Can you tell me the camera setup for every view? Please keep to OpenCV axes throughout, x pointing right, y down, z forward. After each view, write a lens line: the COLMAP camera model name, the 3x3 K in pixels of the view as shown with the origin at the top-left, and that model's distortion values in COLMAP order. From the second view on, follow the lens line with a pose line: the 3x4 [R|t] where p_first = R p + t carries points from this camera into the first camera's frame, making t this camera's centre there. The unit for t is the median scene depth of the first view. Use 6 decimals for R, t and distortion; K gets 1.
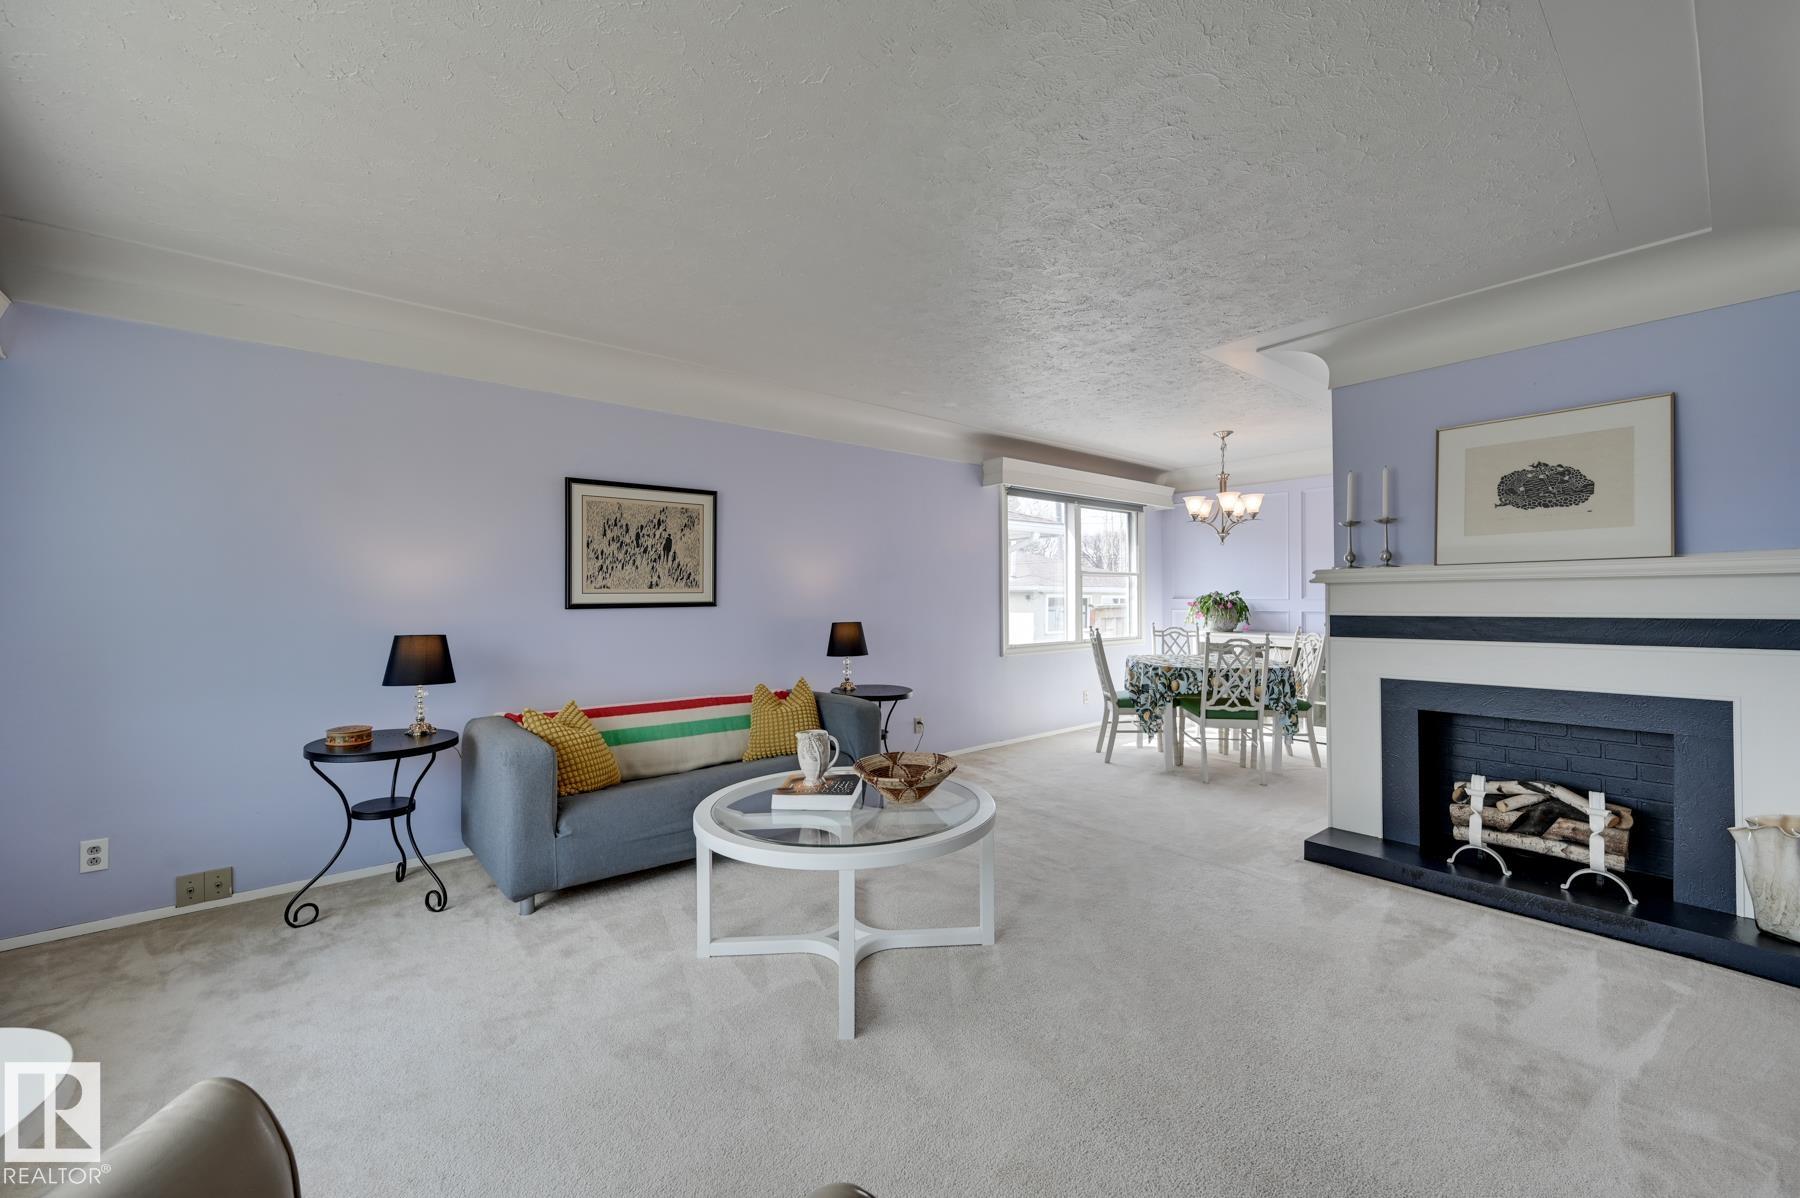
lens RADIAL K [[701.6, 0, 899.5], [0, 701.6, 598.3], [0, 0, 1]] dist [-0.000852, -0.000958]
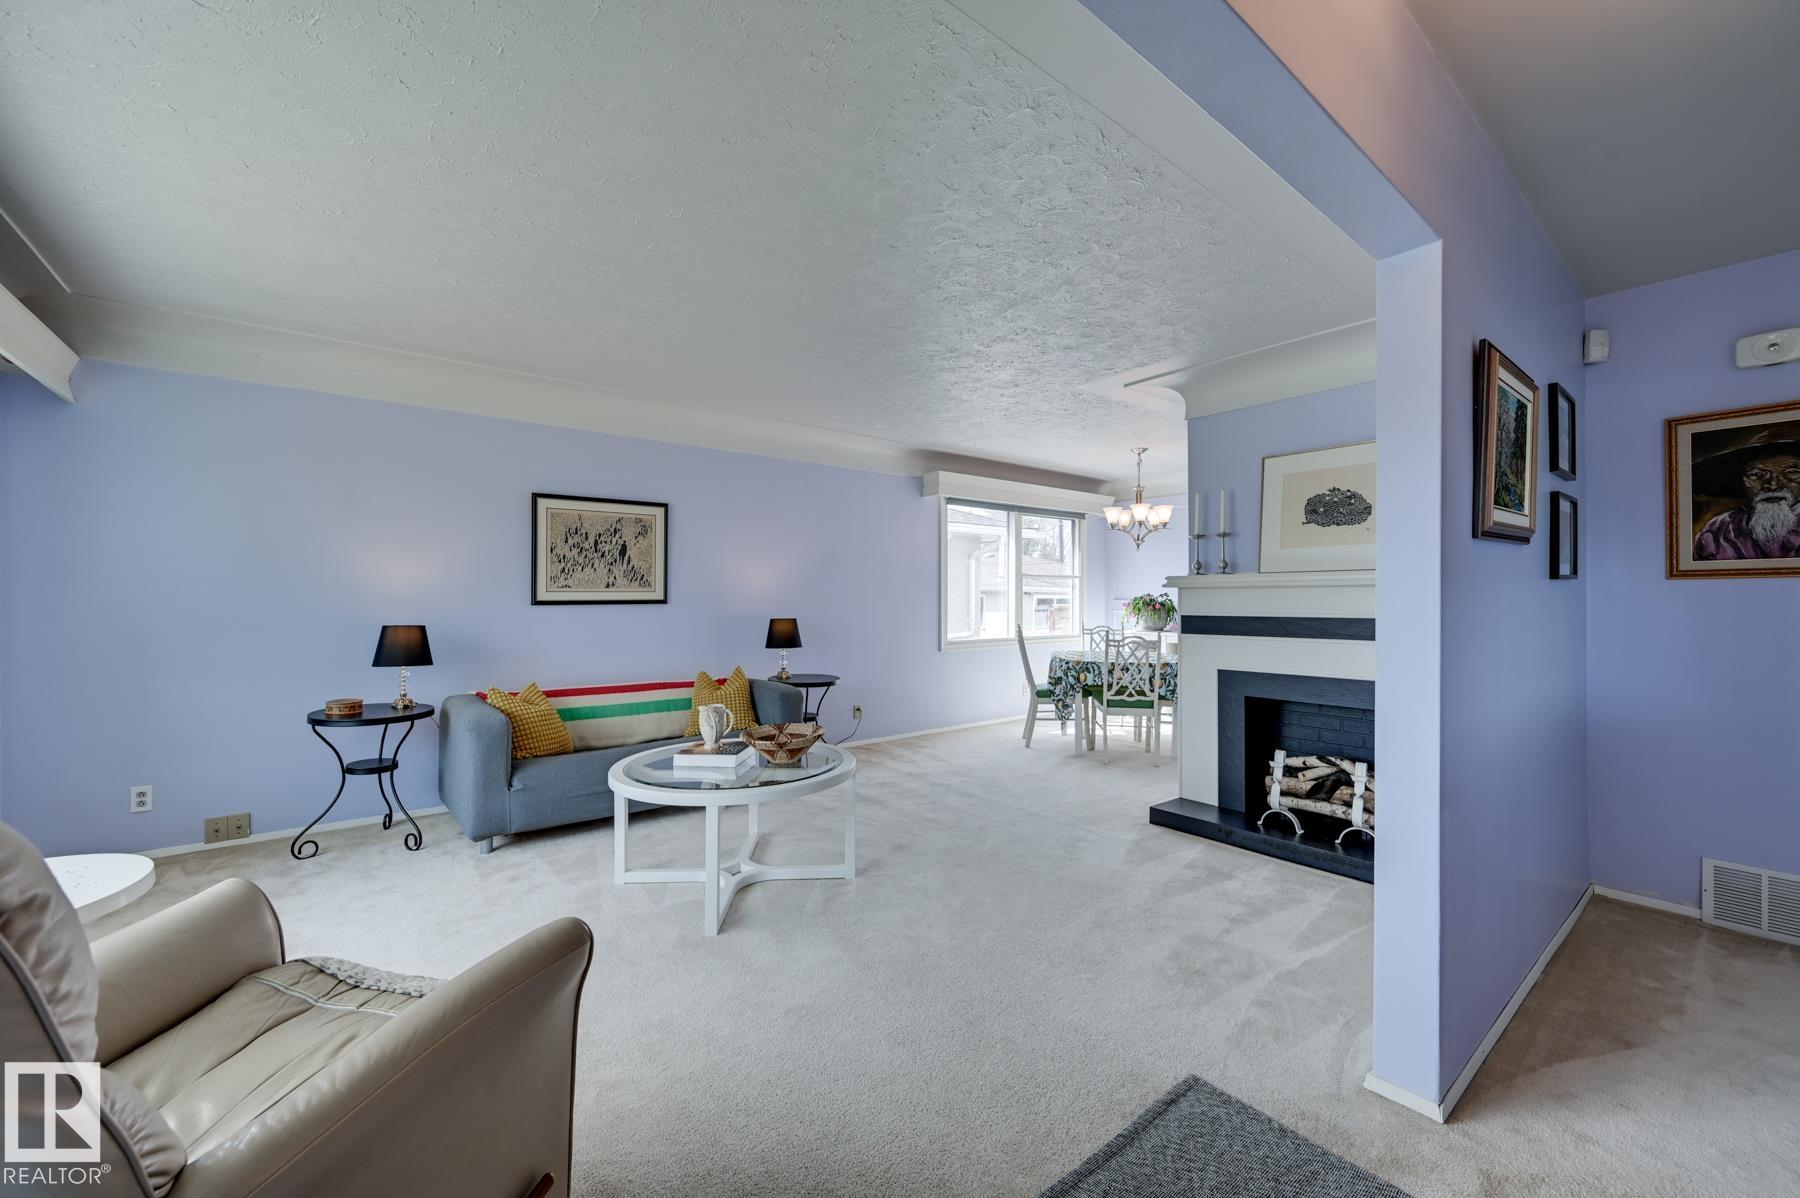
lens RADIAL K [[701.6, 0, 897.9], [0, 701.6, 596.9], [0, 0, 1]] dist [-0.000852, -0.000958]
pose [[0.999817, 0.007343, -0.017683, 0.152665], [-0.007350, 0.999973, -0.000327, -0.002199], [0.017680, 0.000457, 0.999844, -0.157597]]
